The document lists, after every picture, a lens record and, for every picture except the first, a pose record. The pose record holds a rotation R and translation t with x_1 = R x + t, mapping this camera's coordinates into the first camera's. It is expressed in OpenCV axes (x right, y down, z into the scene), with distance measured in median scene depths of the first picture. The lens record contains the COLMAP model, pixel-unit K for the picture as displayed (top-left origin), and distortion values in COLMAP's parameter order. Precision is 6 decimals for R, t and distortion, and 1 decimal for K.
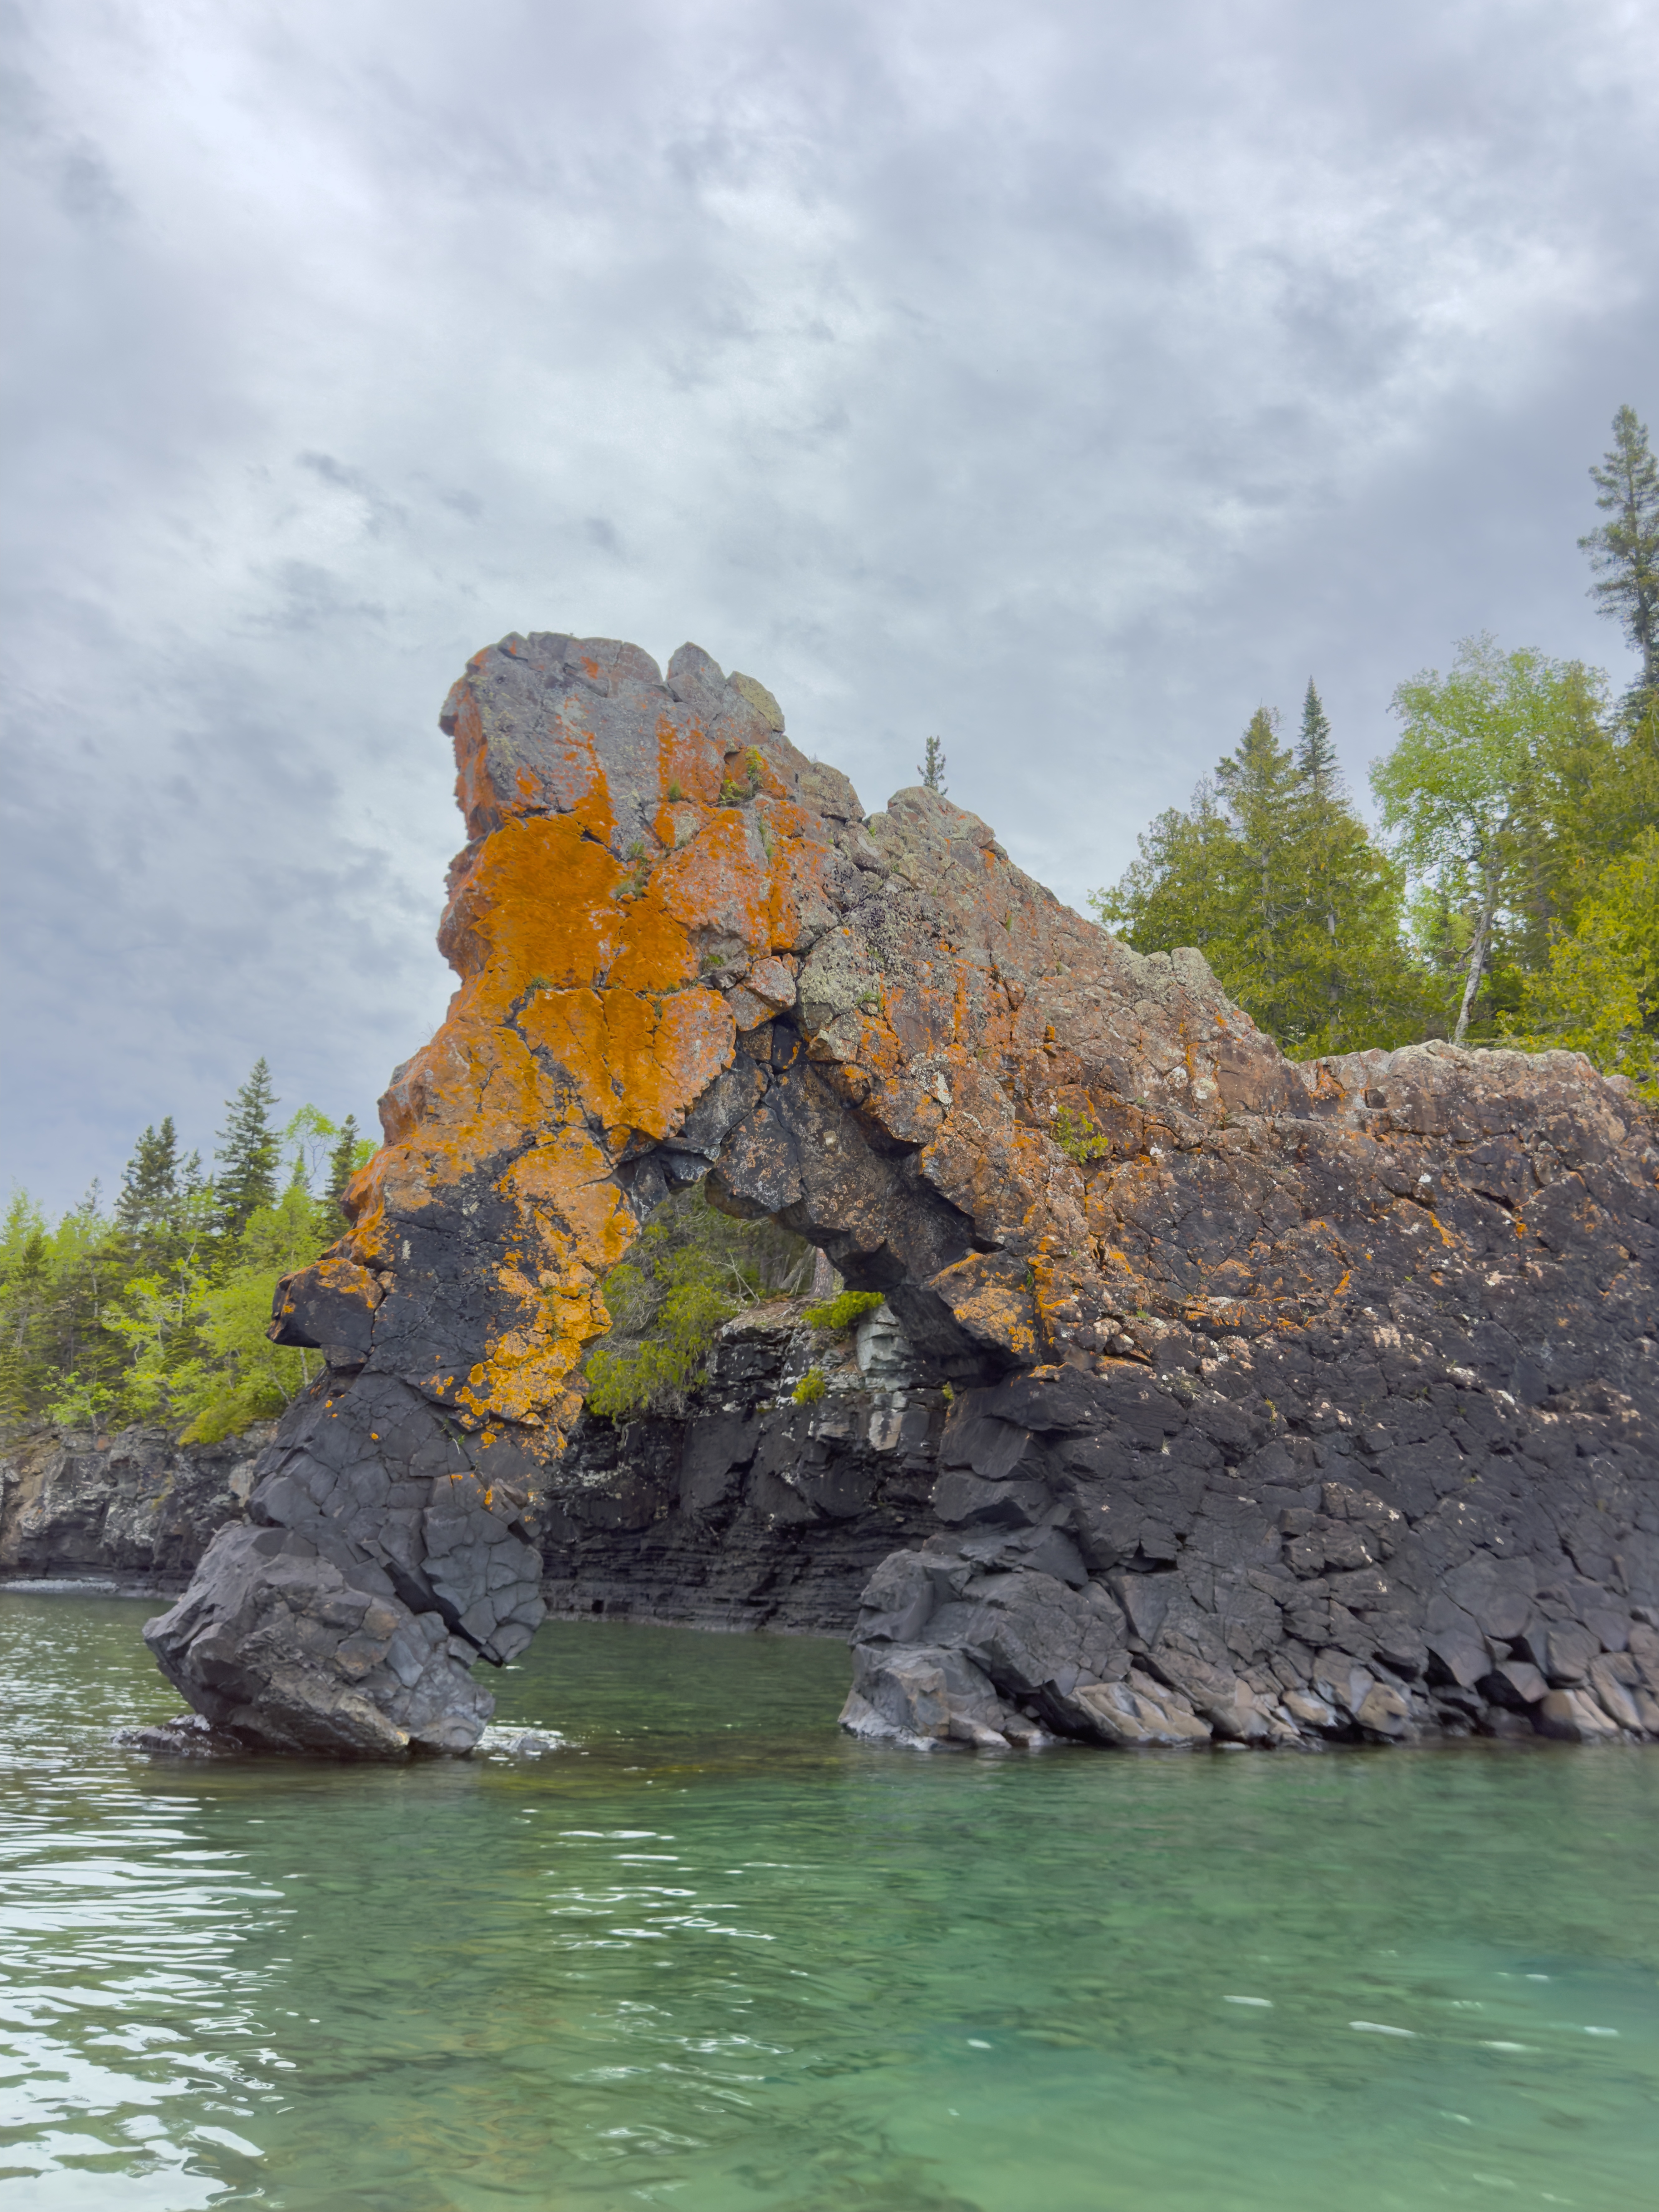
lens RADIAL K [[1706.1, 0, 829.5], [0, 1706.1, 1106.0], [0, 0, 1]] dist [0.178088, -0.386060]
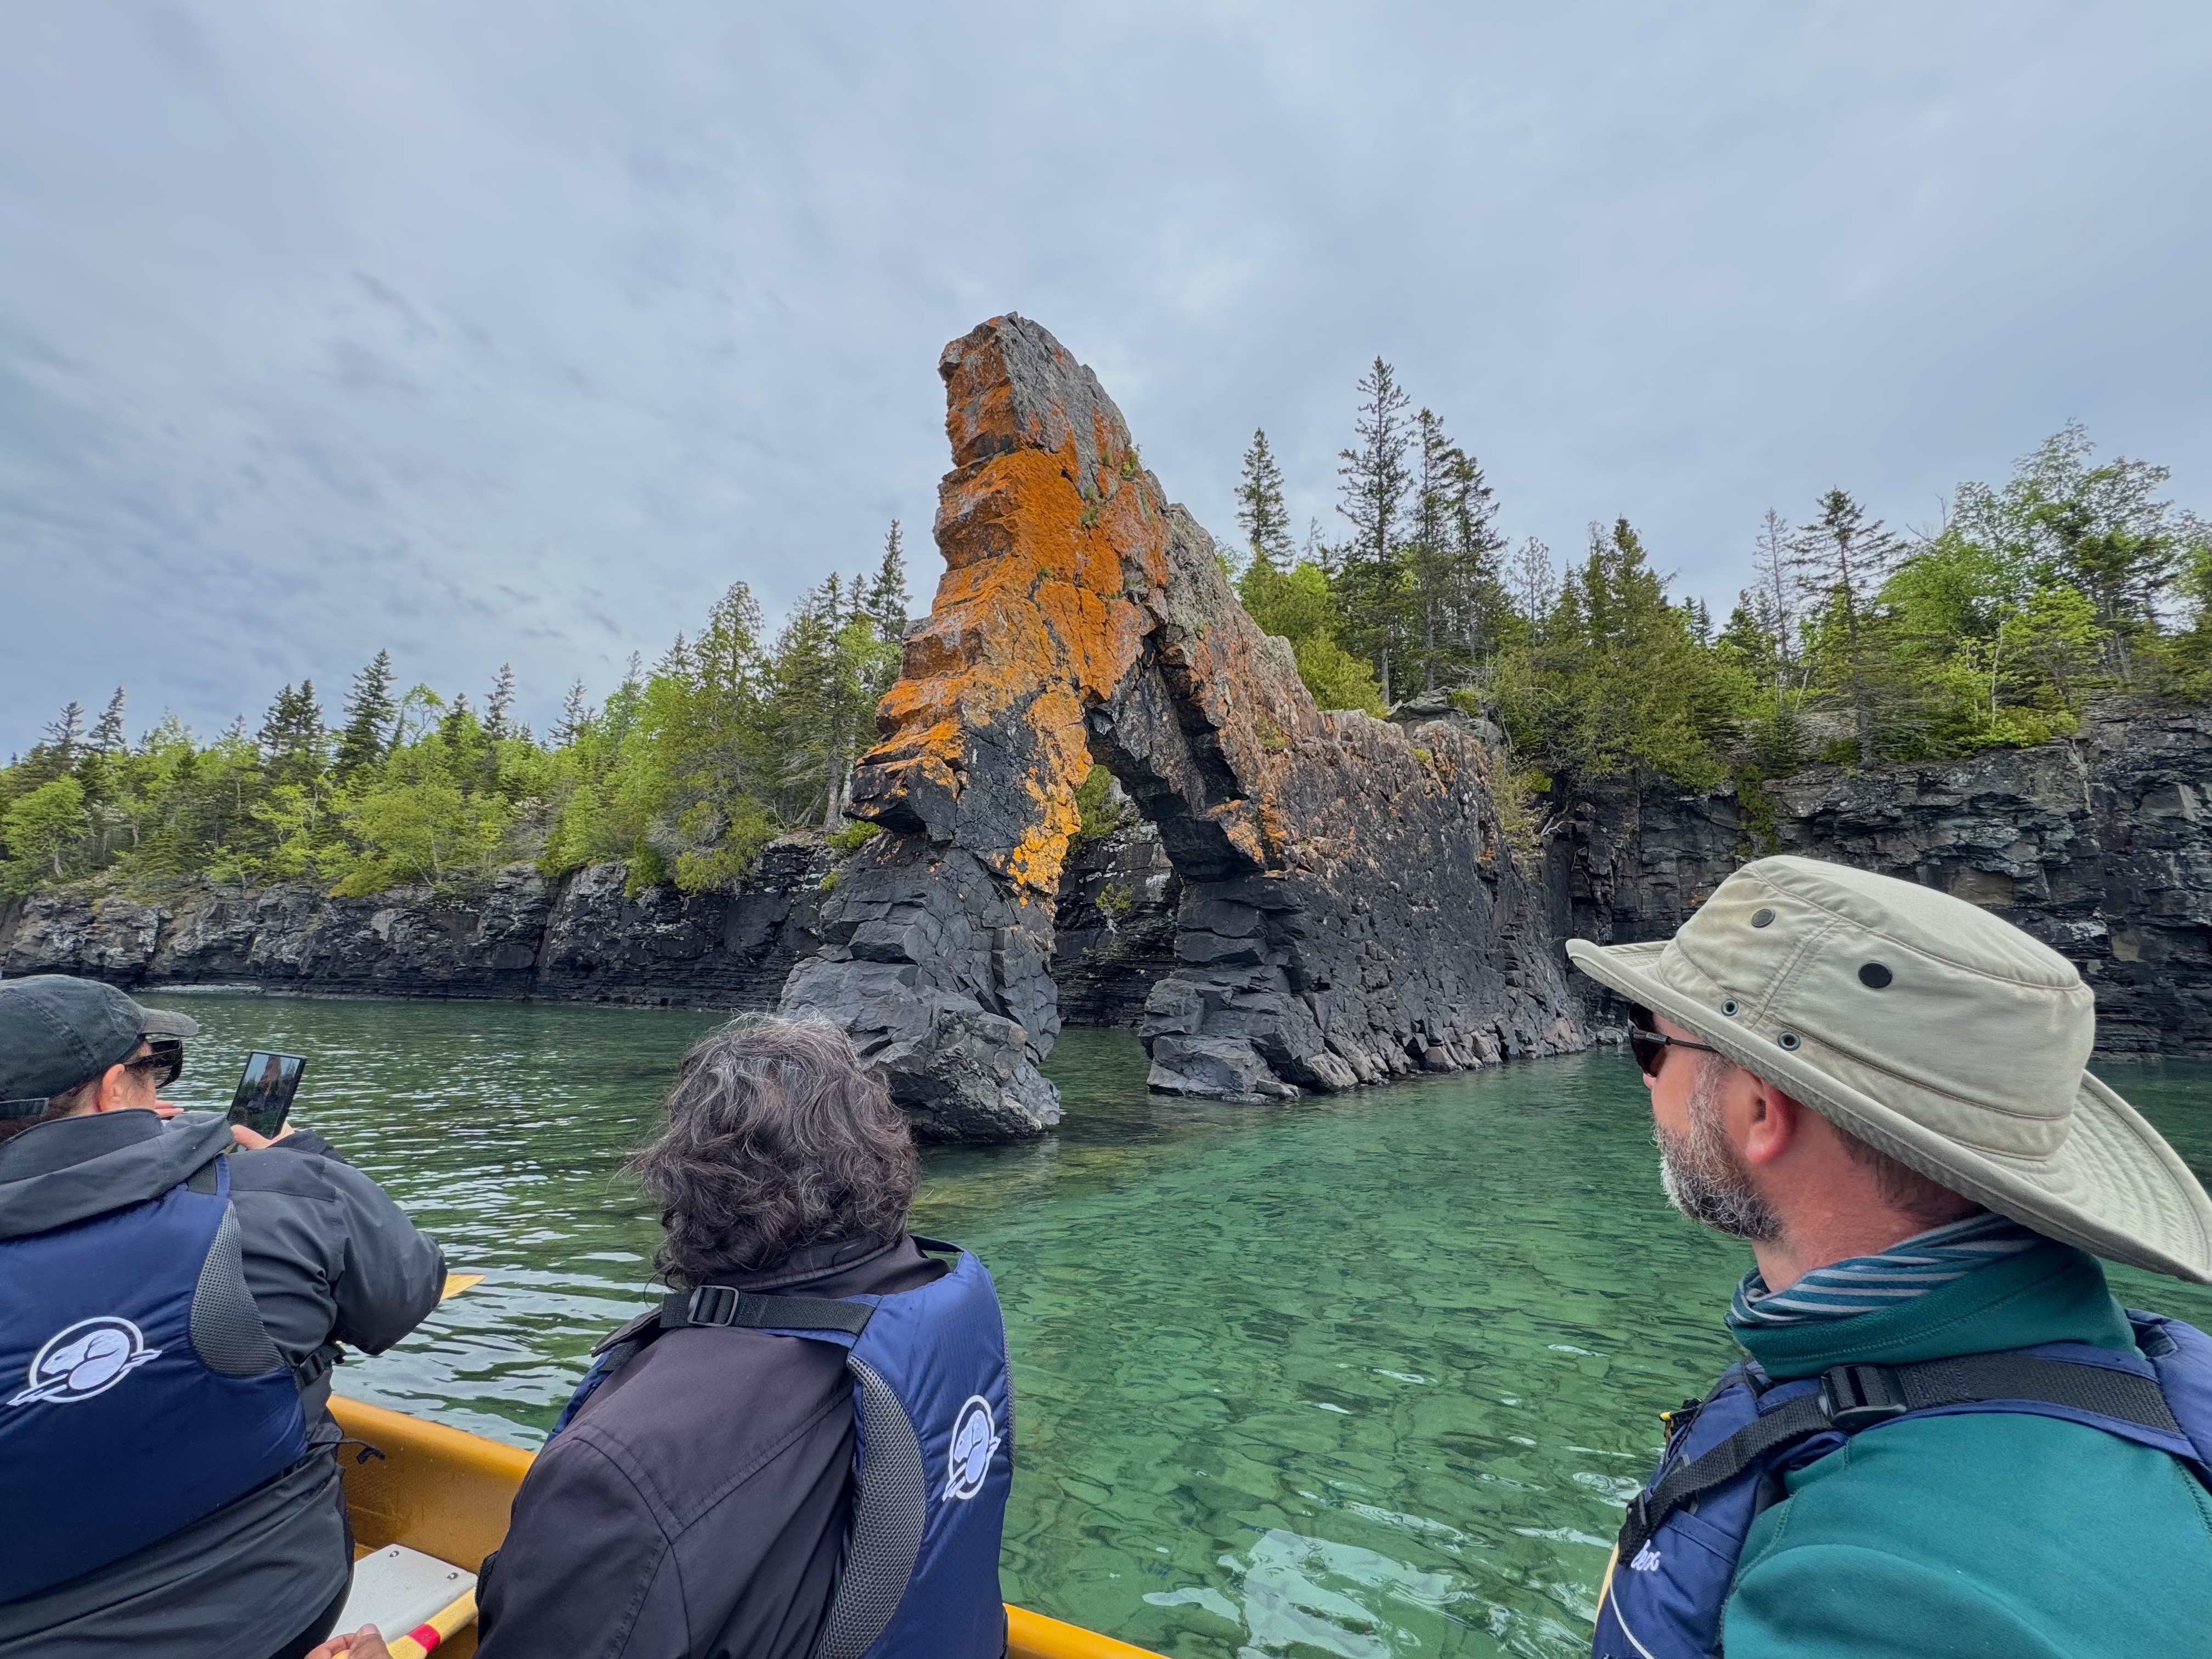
lens RADIAL K [[865.9, 0, 1106.0], [0, 865.9, 829.5], [0, 0, 1]] dist [0.000417, -0.000060]
pose [[0.912395, 0.067886, 0.403642, -0.353935], [-0.105075, 0.991949, 0.070683, 0.069528], [-0.395594, -0.106903, 0.912183, 0.306619]]
